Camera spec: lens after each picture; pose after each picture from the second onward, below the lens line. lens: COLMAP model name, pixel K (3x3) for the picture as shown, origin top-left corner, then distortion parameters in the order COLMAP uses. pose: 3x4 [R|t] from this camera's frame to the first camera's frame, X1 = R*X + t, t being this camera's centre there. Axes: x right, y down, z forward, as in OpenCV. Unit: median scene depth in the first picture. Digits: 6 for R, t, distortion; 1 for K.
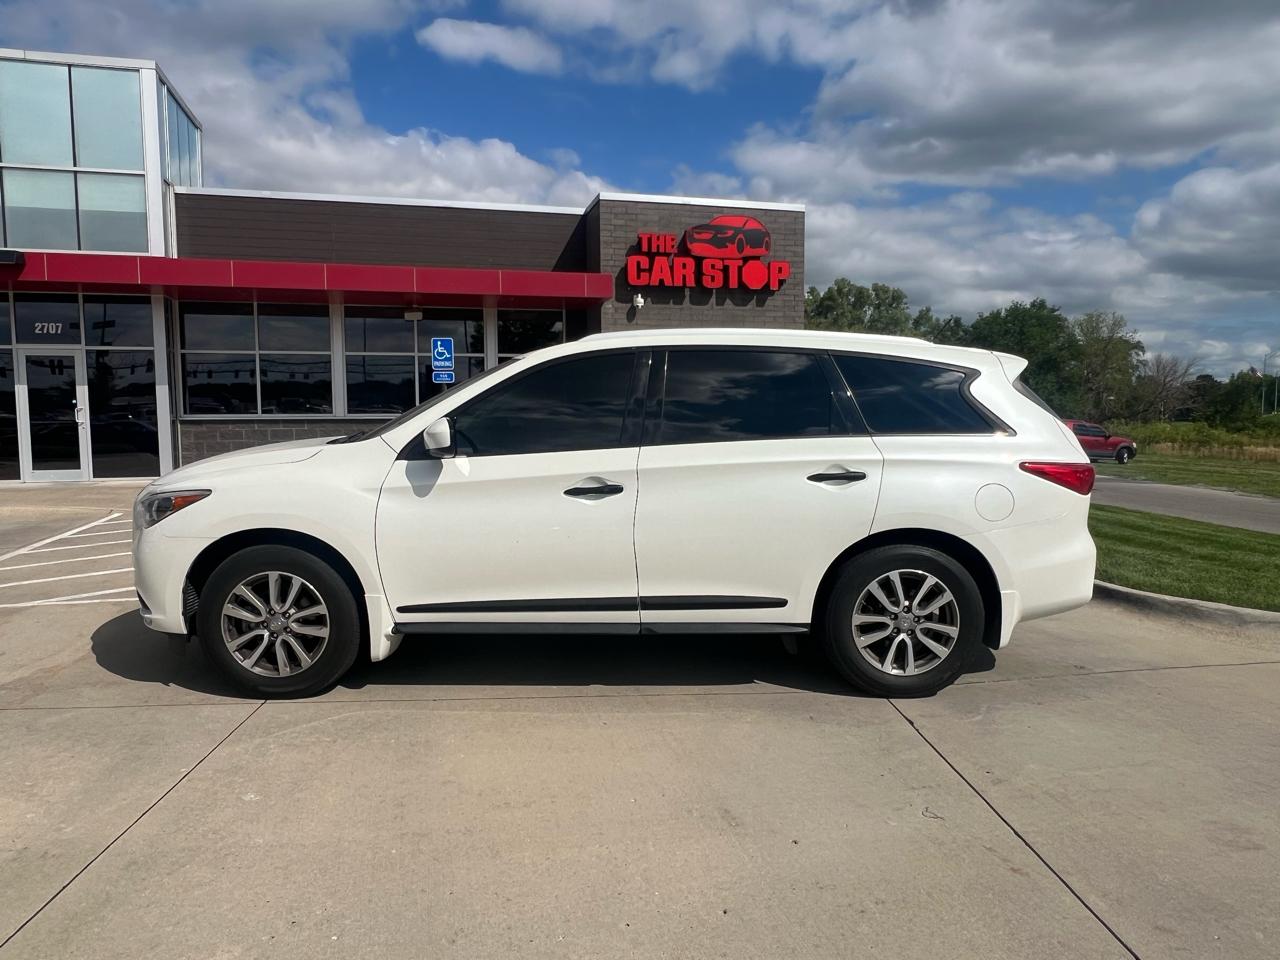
lens RADIAL K [[859.7, 0, 638.5], [0, 859.7, 484.3], [0, 0, 1]] dist [-0.001044, -0.000337]
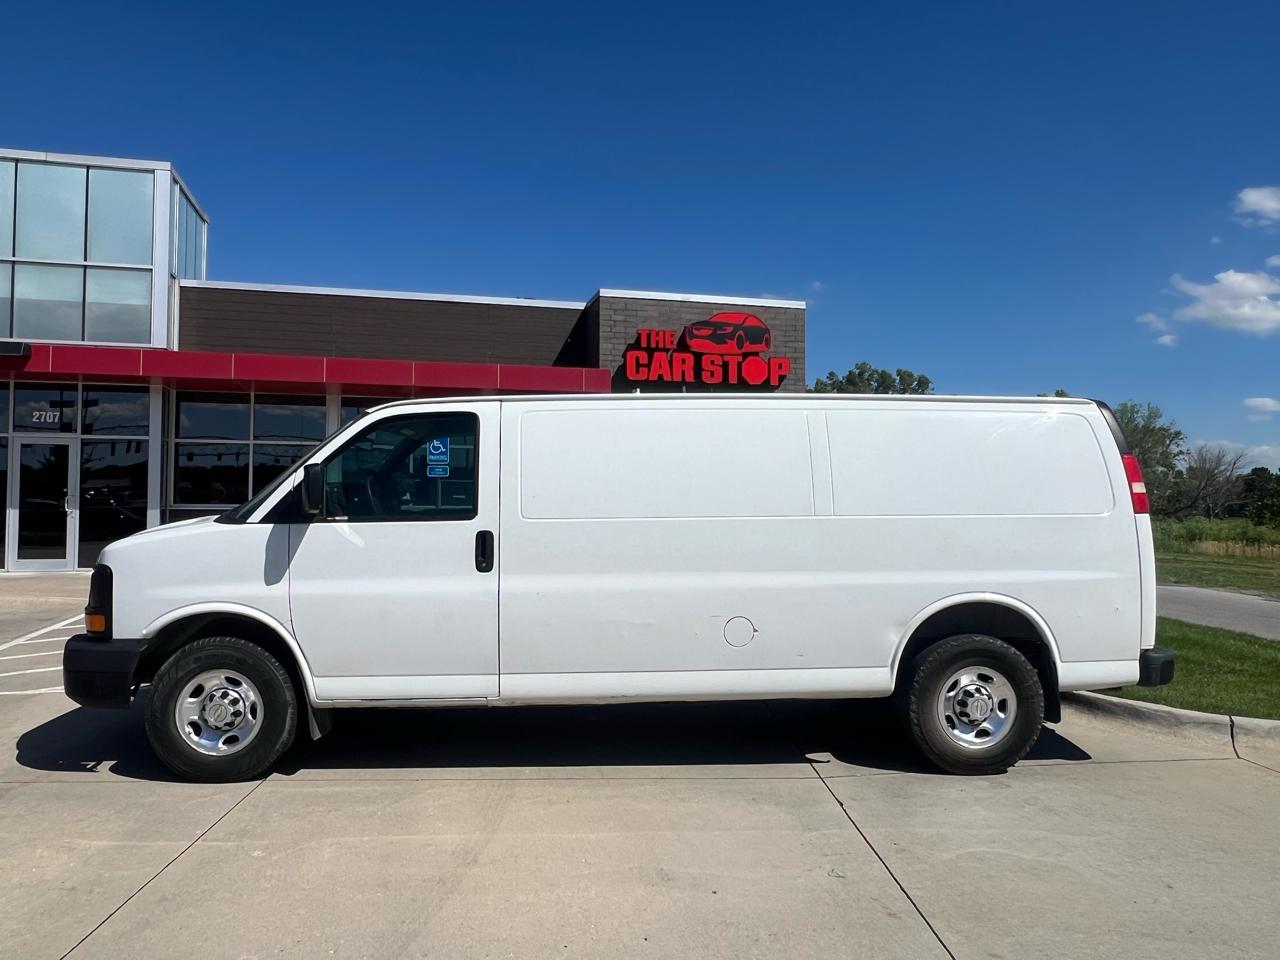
lens RADIAL K [[934.8, 0, 642.2], [0, 934.8, 472.6], [0, 0, 1]] dist [0.002502, -0.003672]
pose [[0.999903, 0.011830, -0.007400, 0.014961], [-0.012590, 0.993525, -0.112917, -0.002823], [0.006017, 0.113000, 0.993577, -0.063707]]
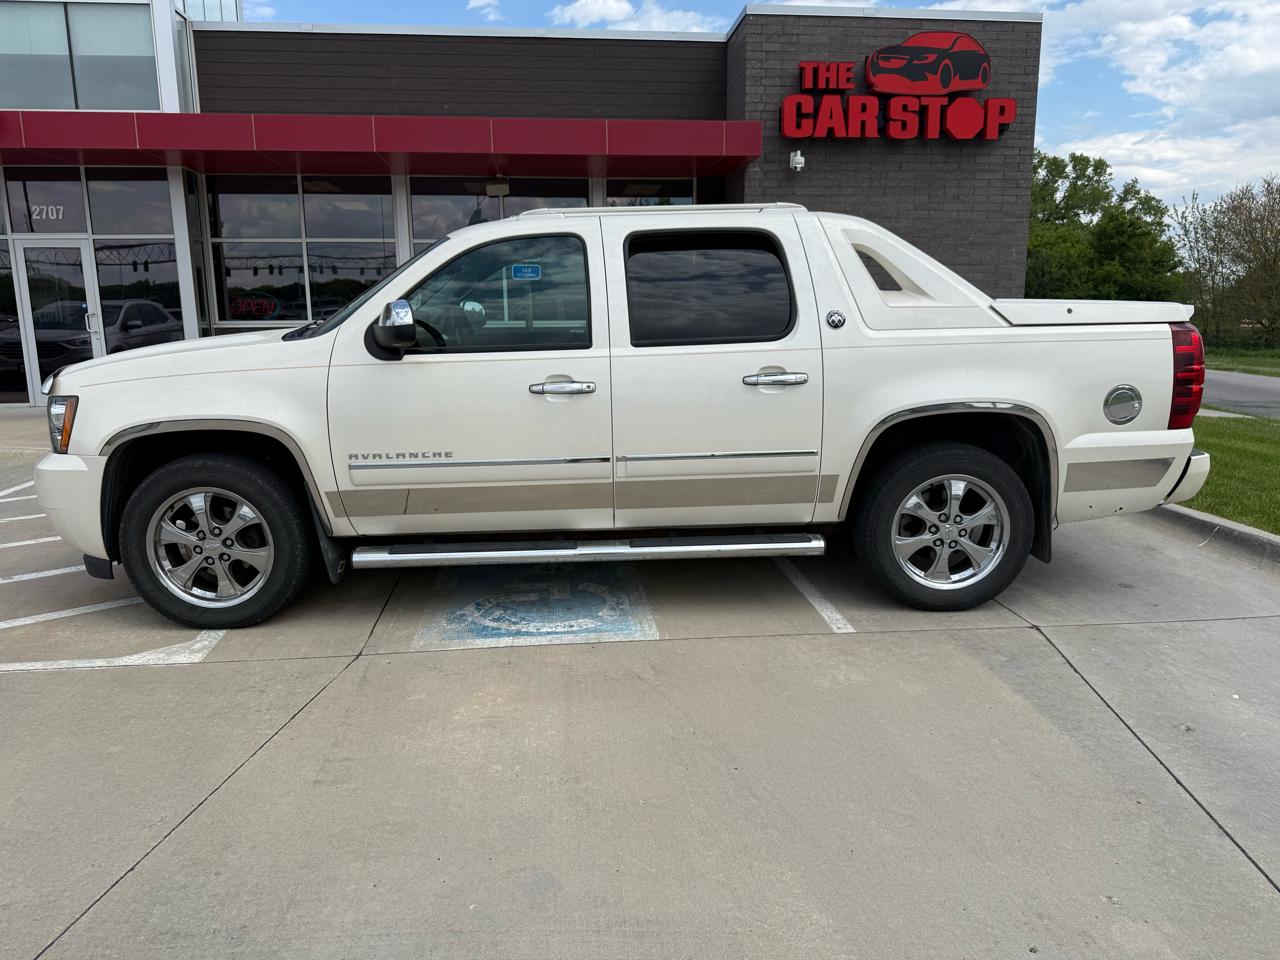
lens RADIAL K [[913.6, 0, 646.7], [0, 913.6, 488.5], [0, 0, 1]] dist [0.002734, -0.006455]
pose [[0.989627, 0.024207, -0.141607, -0.009966], [-0.008548, 0.993877, 0.110160, -0.022667], [0.143407, -0.107807, 0.983774, 0.196382]]
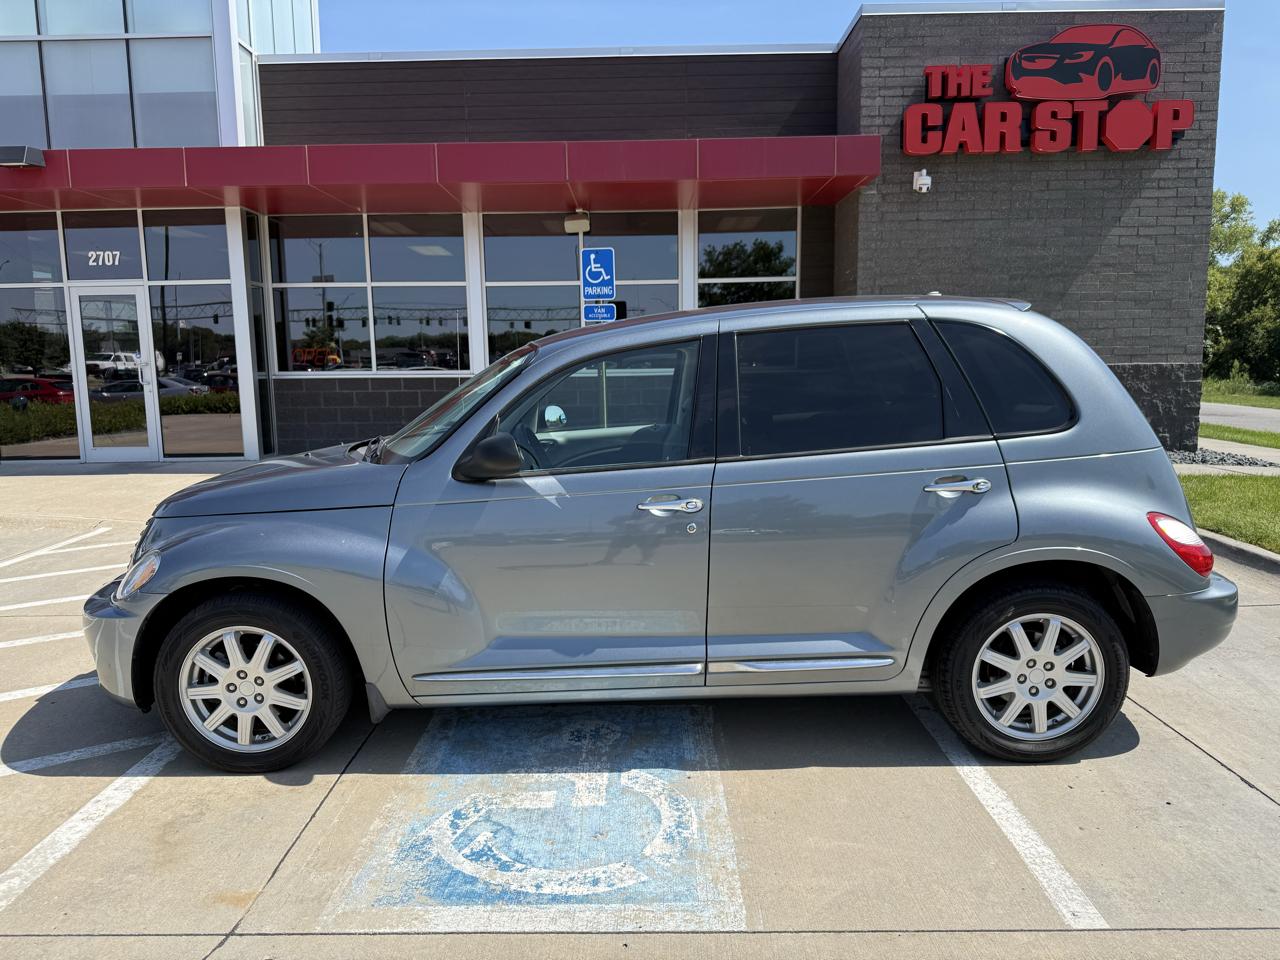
lens RADIAL K [[909.8, 0, 637.5], [0, 909.8, 486.8], [0, 0, 1]] dist [0.016843, -0.022988]
pose [[0.965624, 0.025856, -0.258655, -0.022161], [-0.011194, 0.998254, 0.057996, -0.030311], [0.259703, -0.053107, 0.964227, 0.305717]]
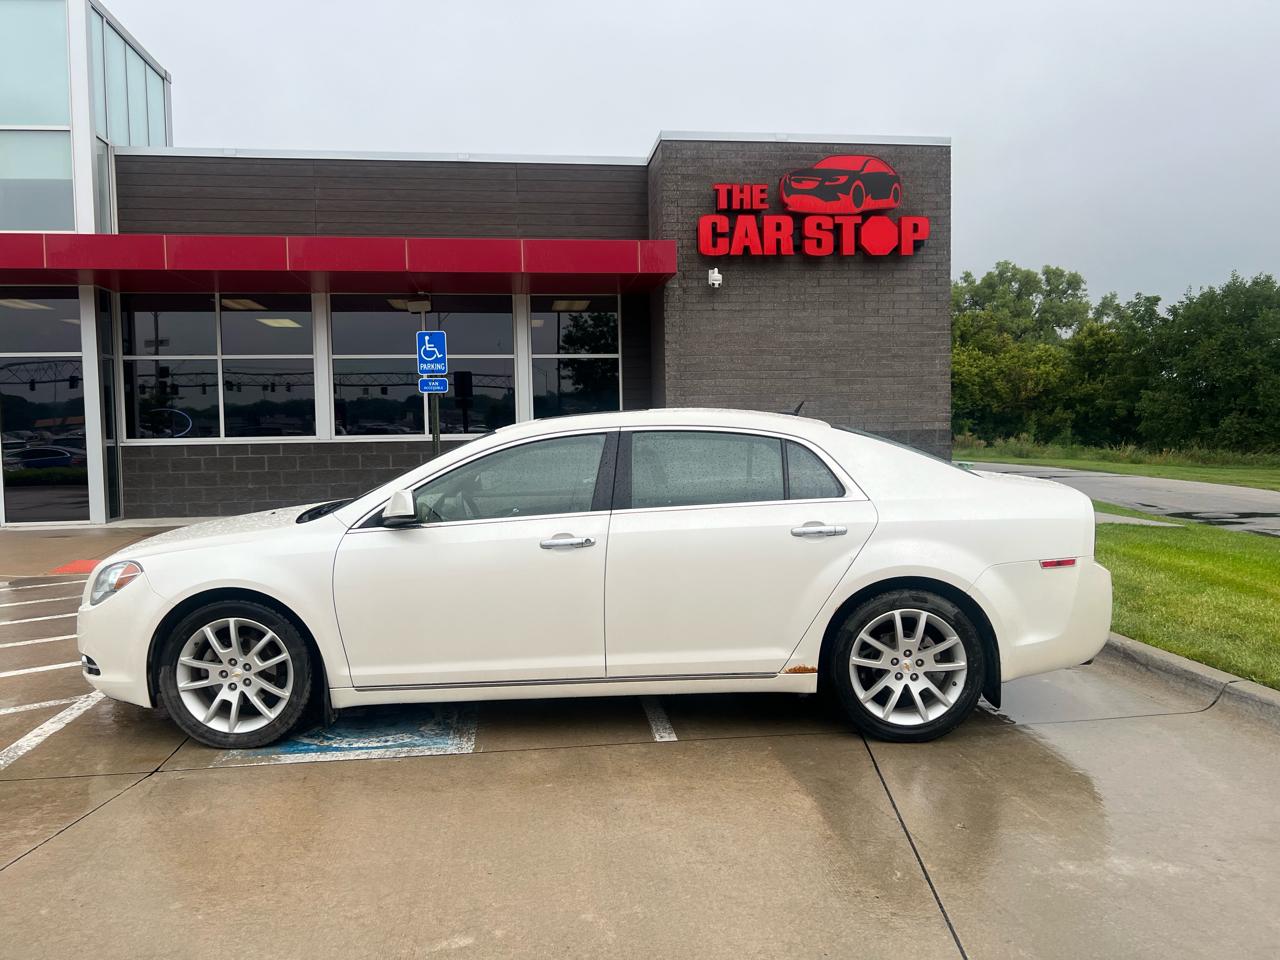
lens RADIAL K [[961.1, 0, 640.5], [0, 961.1, 476.0], [0, 0, 1]] dist [0.064207, -0.105788]
pose [[0.992194, -0.005509, -0.124580, 0.038271], [0.001634, 0.999512, -0.031182, -0.019276], [0.124691, 0.030735, 0.991719, 0.186107]]
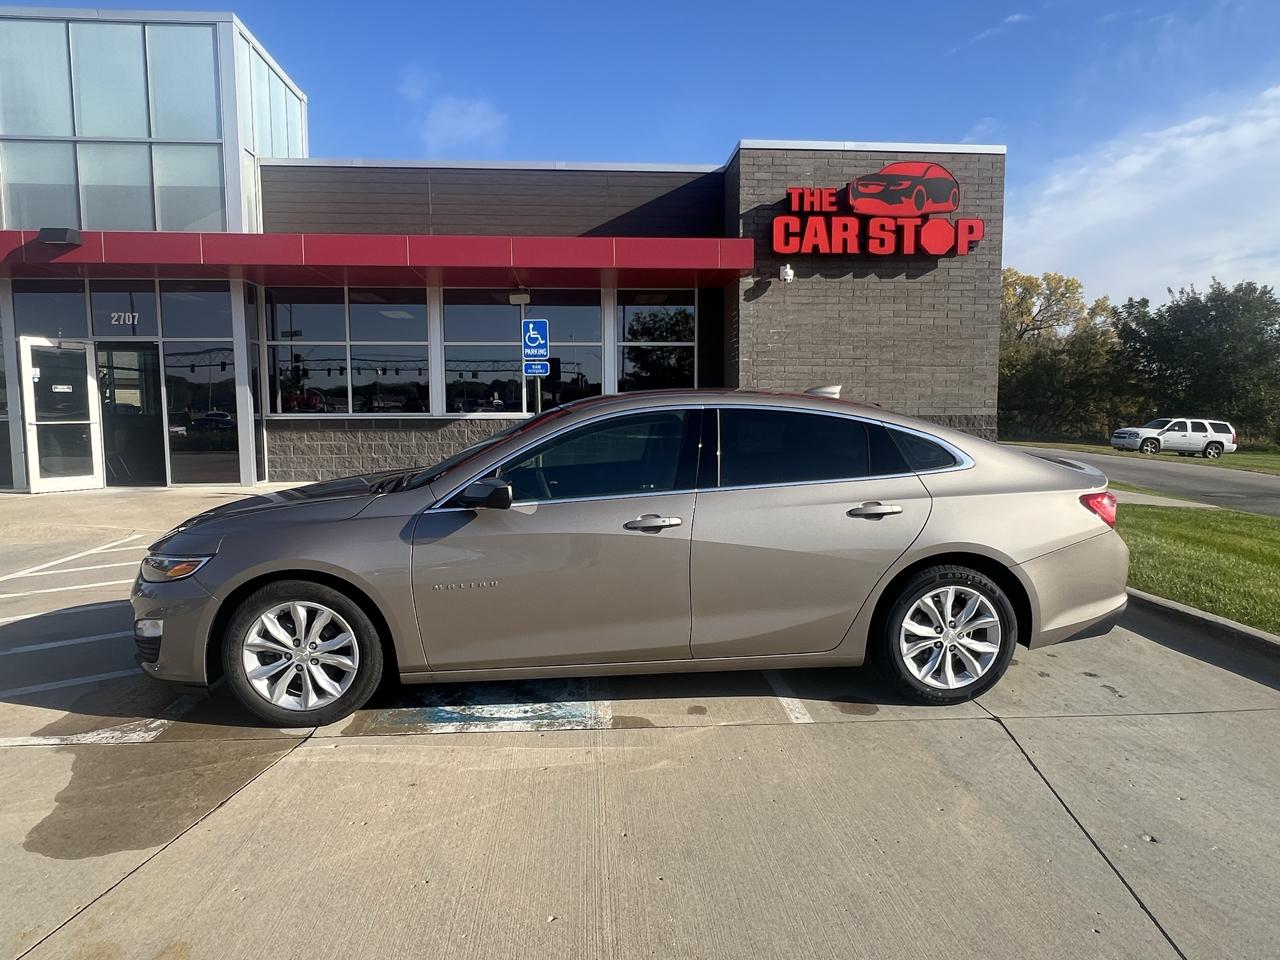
lens RADIAL K [[815.4, 0, 643.3], [0, 815.4, 482.2], [0, 0, 1]] dist [-0.005363, 0.000278]
pose [[0.984056, 0.016771, -0.177064, 0.006687], [-0.015425, 0.999841, 0.008977, -0.022349], [0.177187, -0.006103, 0.984158, 0.224237]]
